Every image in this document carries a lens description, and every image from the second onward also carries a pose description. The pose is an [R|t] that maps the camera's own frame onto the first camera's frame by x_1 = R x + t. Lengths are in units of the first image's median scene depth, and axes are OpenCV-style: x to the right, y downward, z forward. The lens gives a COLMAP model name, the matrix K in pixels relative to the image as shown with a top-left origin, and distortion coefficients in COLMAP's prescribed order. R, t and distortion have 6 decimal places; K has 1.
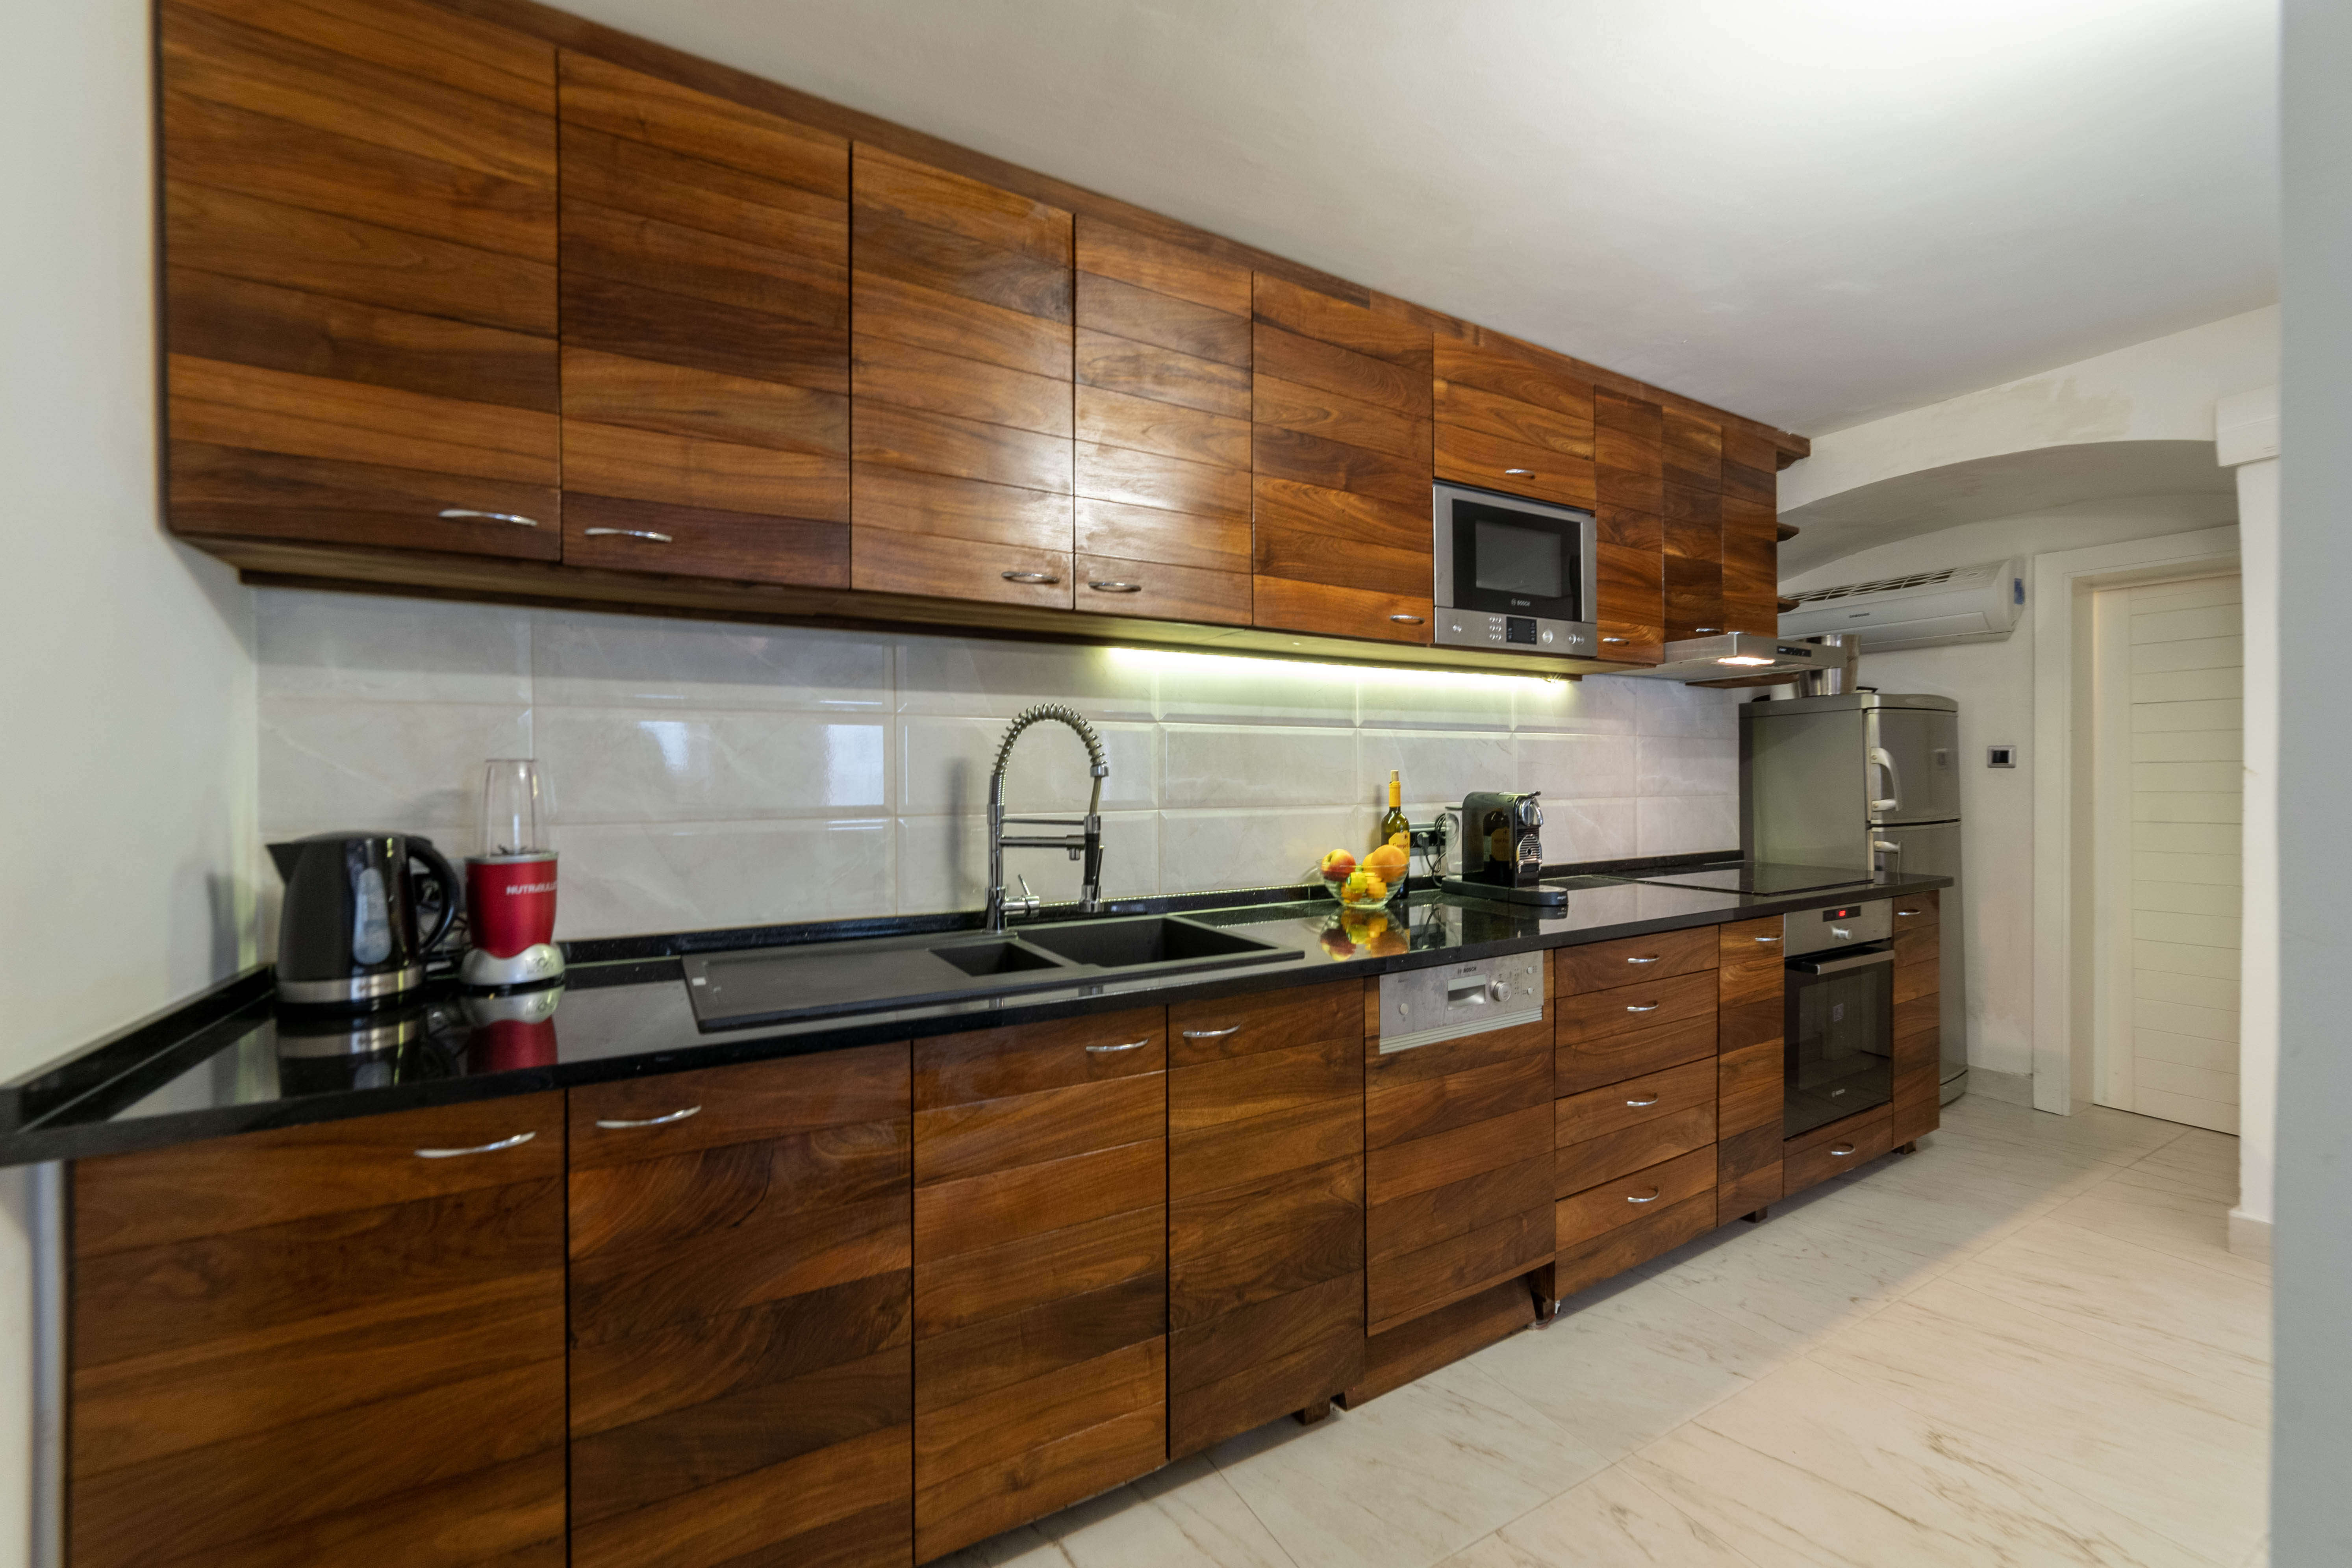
lens RADIAL K [[923.3, 0, 1179.2], [0, 923.3, 780.3], [0, 0, 1]] dist [0.011016, -0.000008]
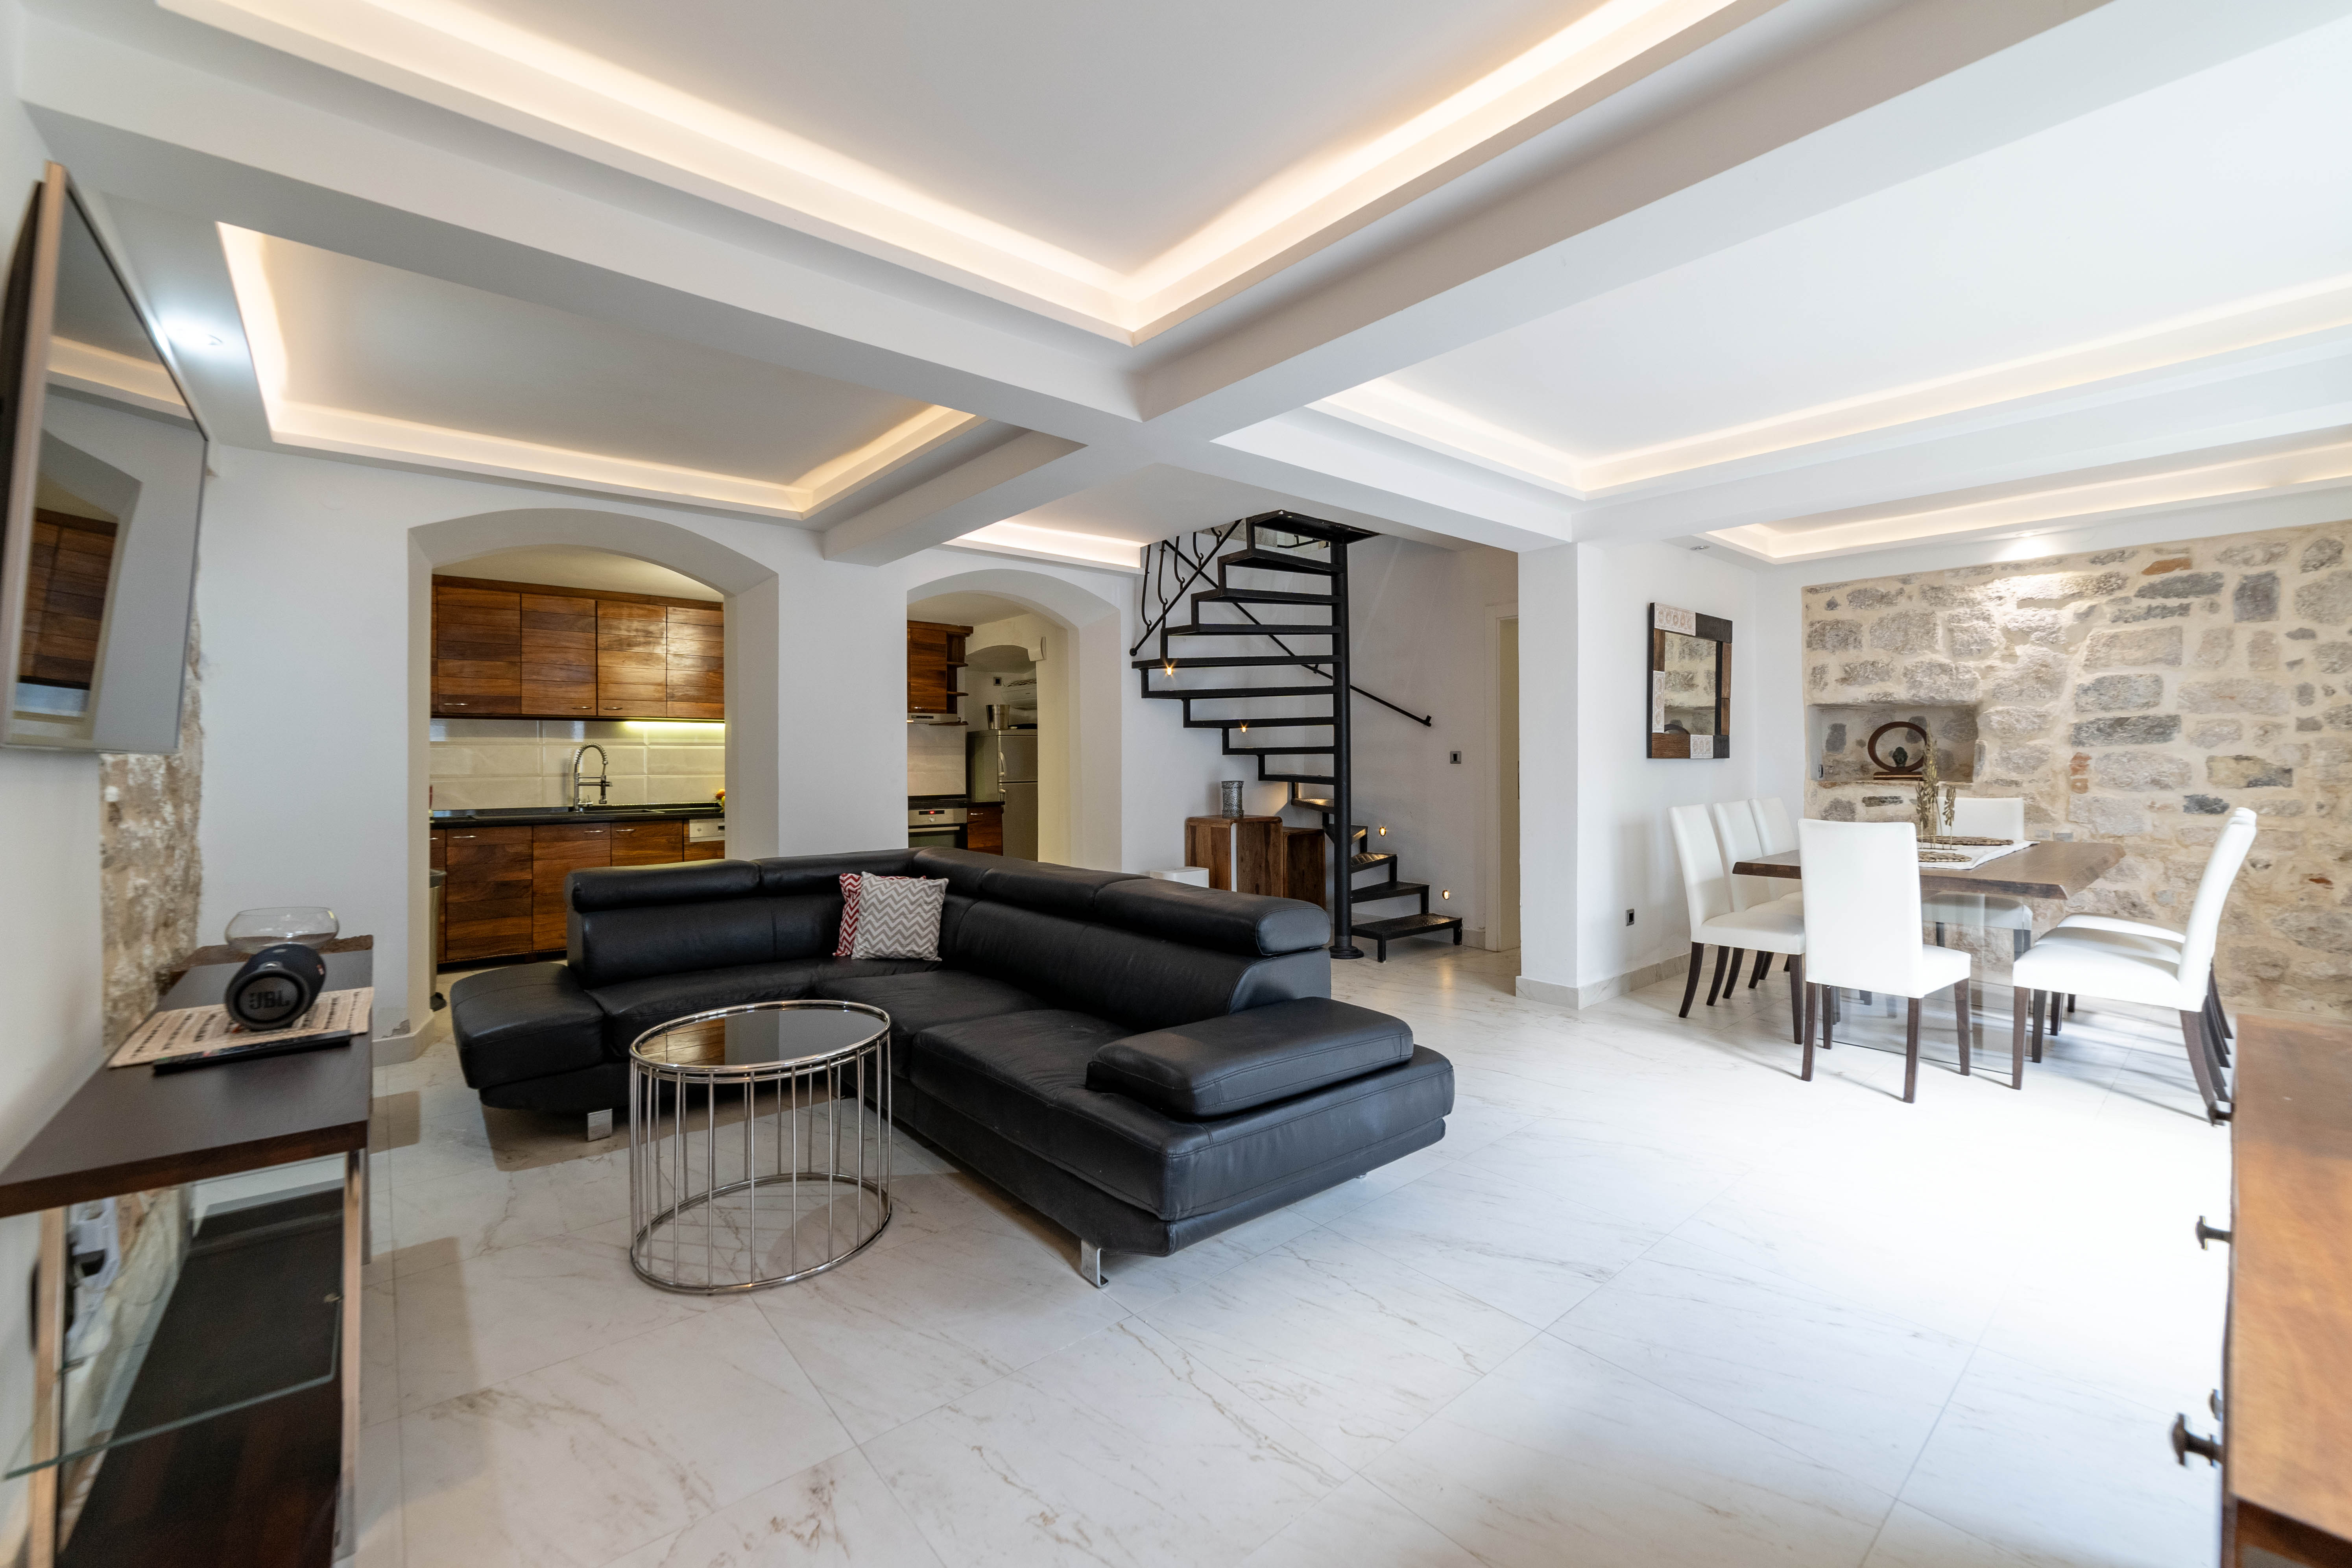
lens RADIAL K [[950.0, 0, 1169.0], [0, 950.0, 758.6], [0, 0, 1]] dist [-0.000812, 0.000233]
pose [[0.984629, -0.016272, 0.173898, 1.458328], [0.022838, 0.999097, -0.035823, 0.163748], [-0.173158, 0.039244, 0.984112, -3.020628]]
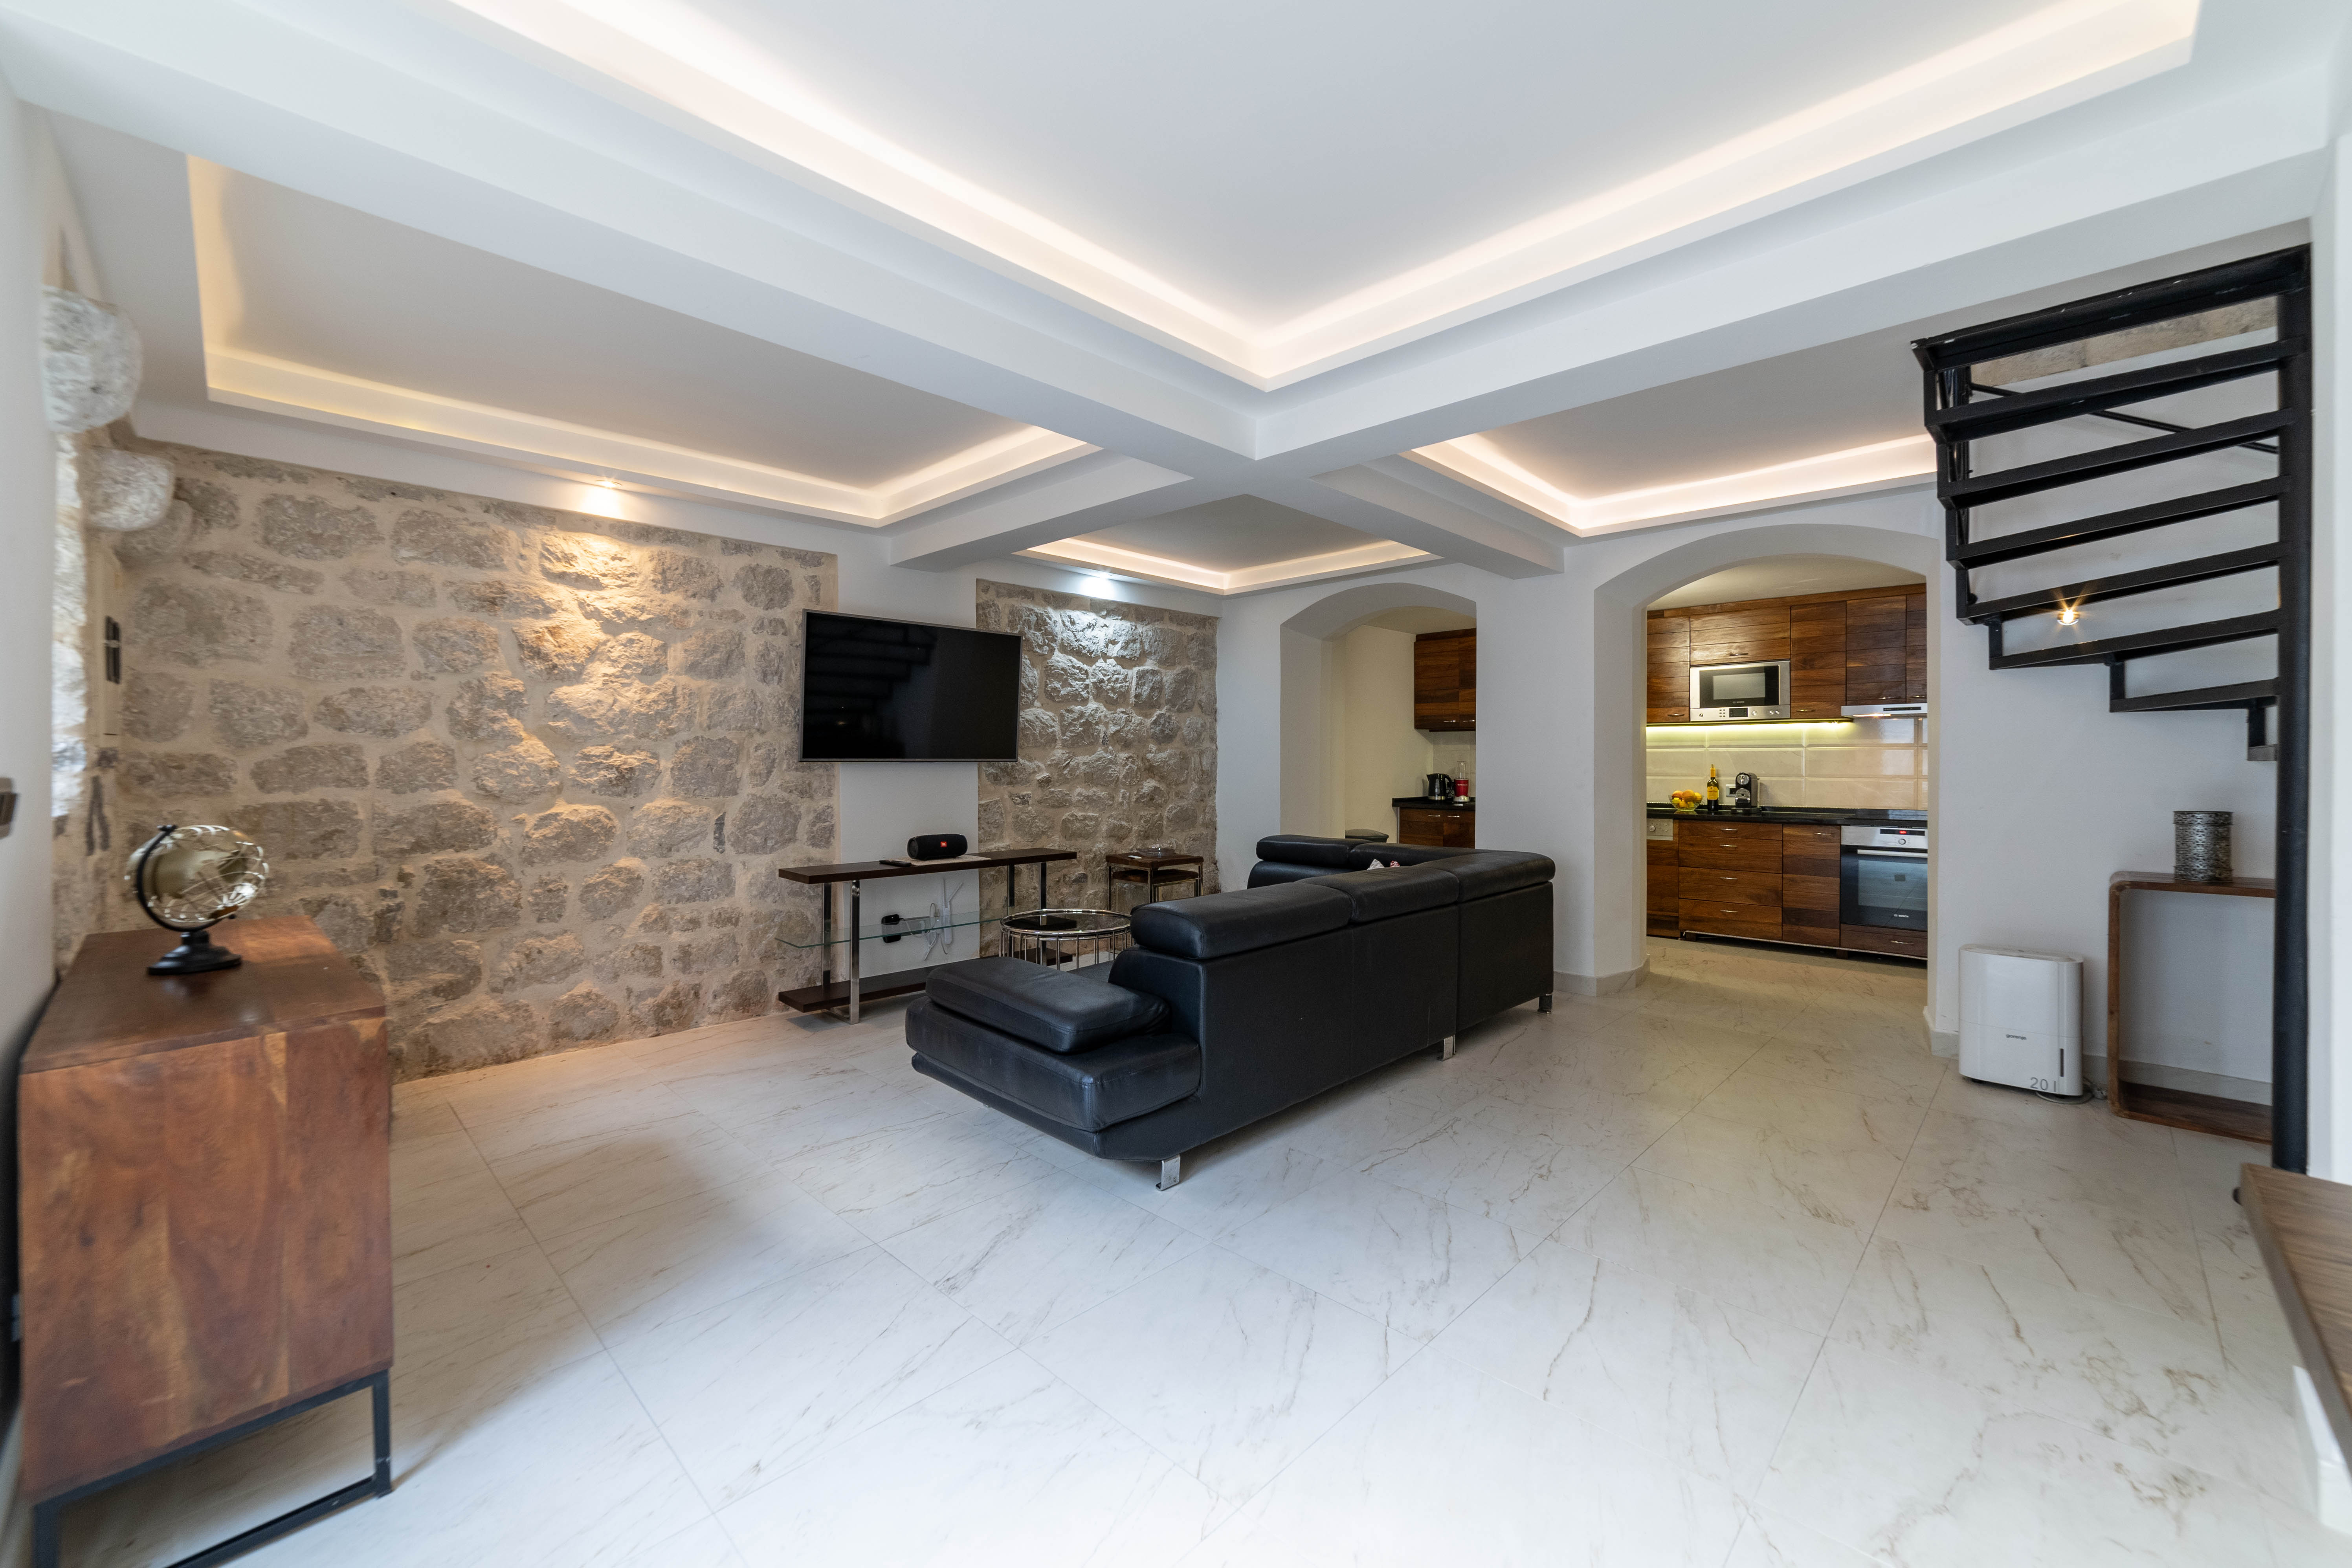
lens RADIAL K [[933.1, 0, 1173.4], [0, 933.1, 761.2], [0, 0, 1]] dist [-0.000549, -0.000017]
pose [[0.265131, -0.010977, -0.964150, 3.658670], [-0.034289, 0.999195, -0.020805, 0.132070], [0.963602, 0.038576, 0.264541, -1.840896]]
